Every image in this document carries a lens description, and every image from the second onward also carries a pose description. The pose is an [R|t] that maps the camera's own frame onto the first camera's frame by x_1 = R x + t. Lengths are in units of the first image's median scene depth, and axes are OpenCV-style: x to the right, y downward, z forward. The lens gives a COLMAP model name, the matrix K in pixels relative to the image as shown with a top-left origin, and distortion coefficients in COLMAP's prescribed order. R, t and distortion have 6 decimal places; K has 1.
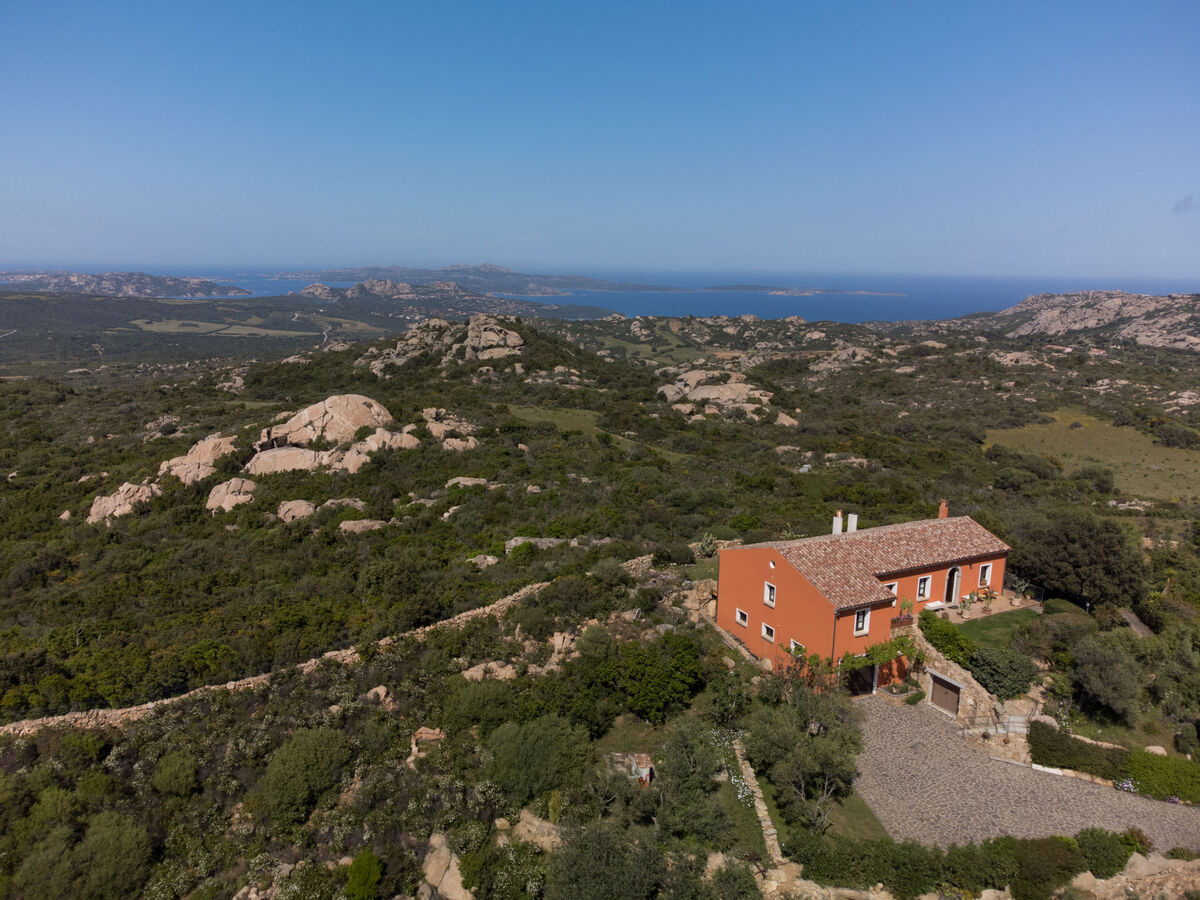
lens RADIAL K [[943.5, 0, 593.3], [0, 943.5, 452.2], [0, 0, 1]] dist [0.043585, -0.006117]
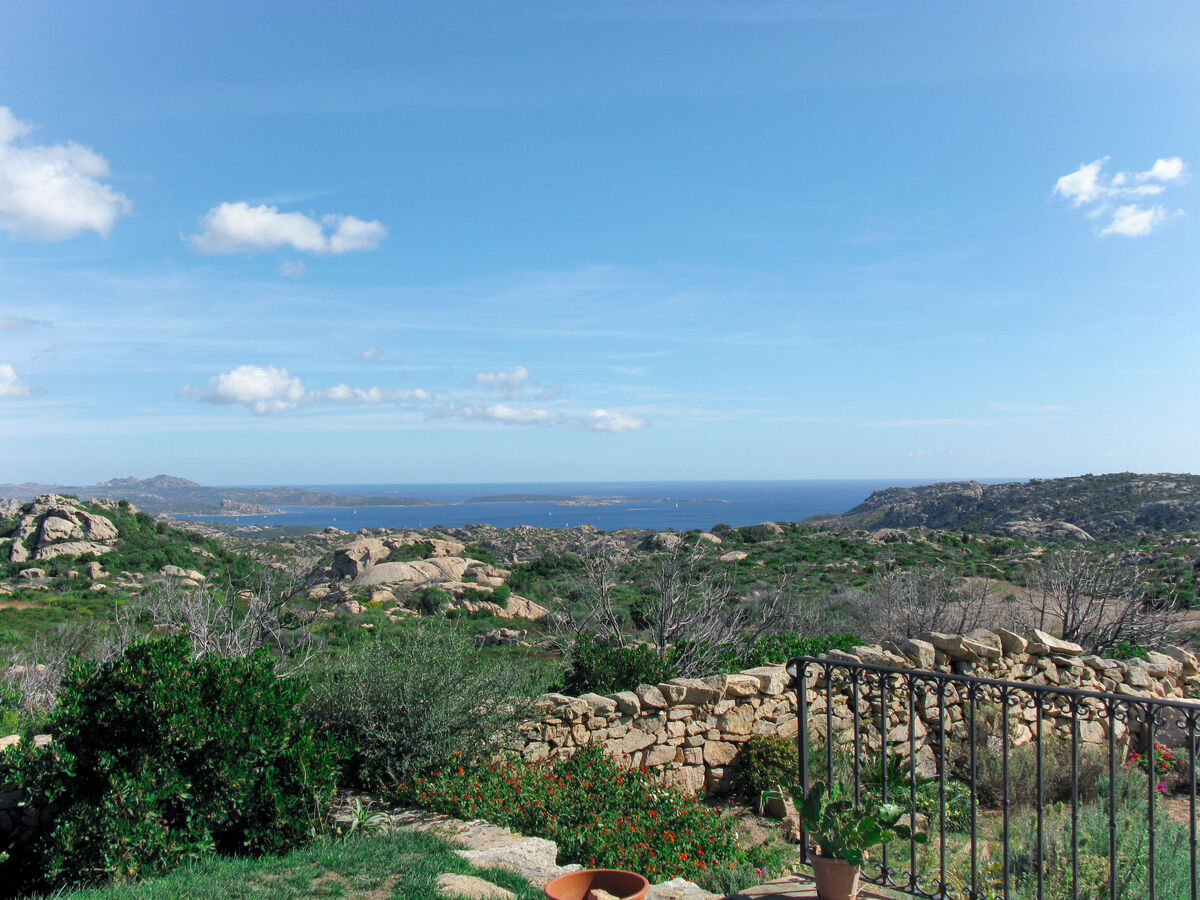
lens RADIAL K [[1298.1, 0, 600.0], [0, 1298.1, 450.0], [0, 0, 1]] dist [-0.119674, -0.006734]
pose [[0.977230, -0.022345, 0.211001, 0.054393], [0.066814, 0.976257, -0.206054, 0.017603], [-0.201387, 0.215461, 0.955521, 0.167248]]
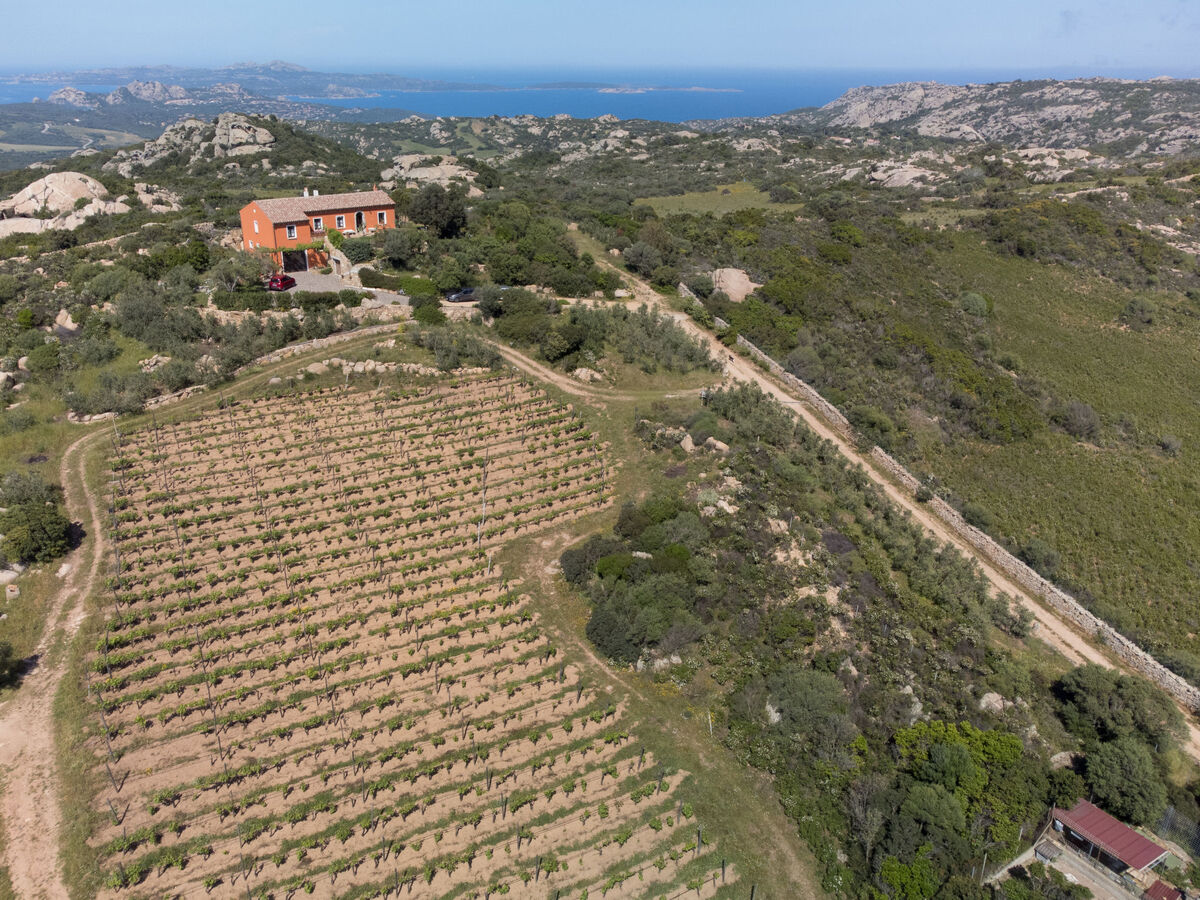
lens RADIAL K [[1023.9, 0, 600.0], [0, 1023.9, 450.0], [0, 0, 1]] dist [-0.015013, 0.069754]
pose [[0.985198, -0.073941, 0.154650, 0.077227], [0.046927, 0.984058, 0.171544, 0.040408], [-0.164869, -0.161748, 0.972962, -0.183892]]
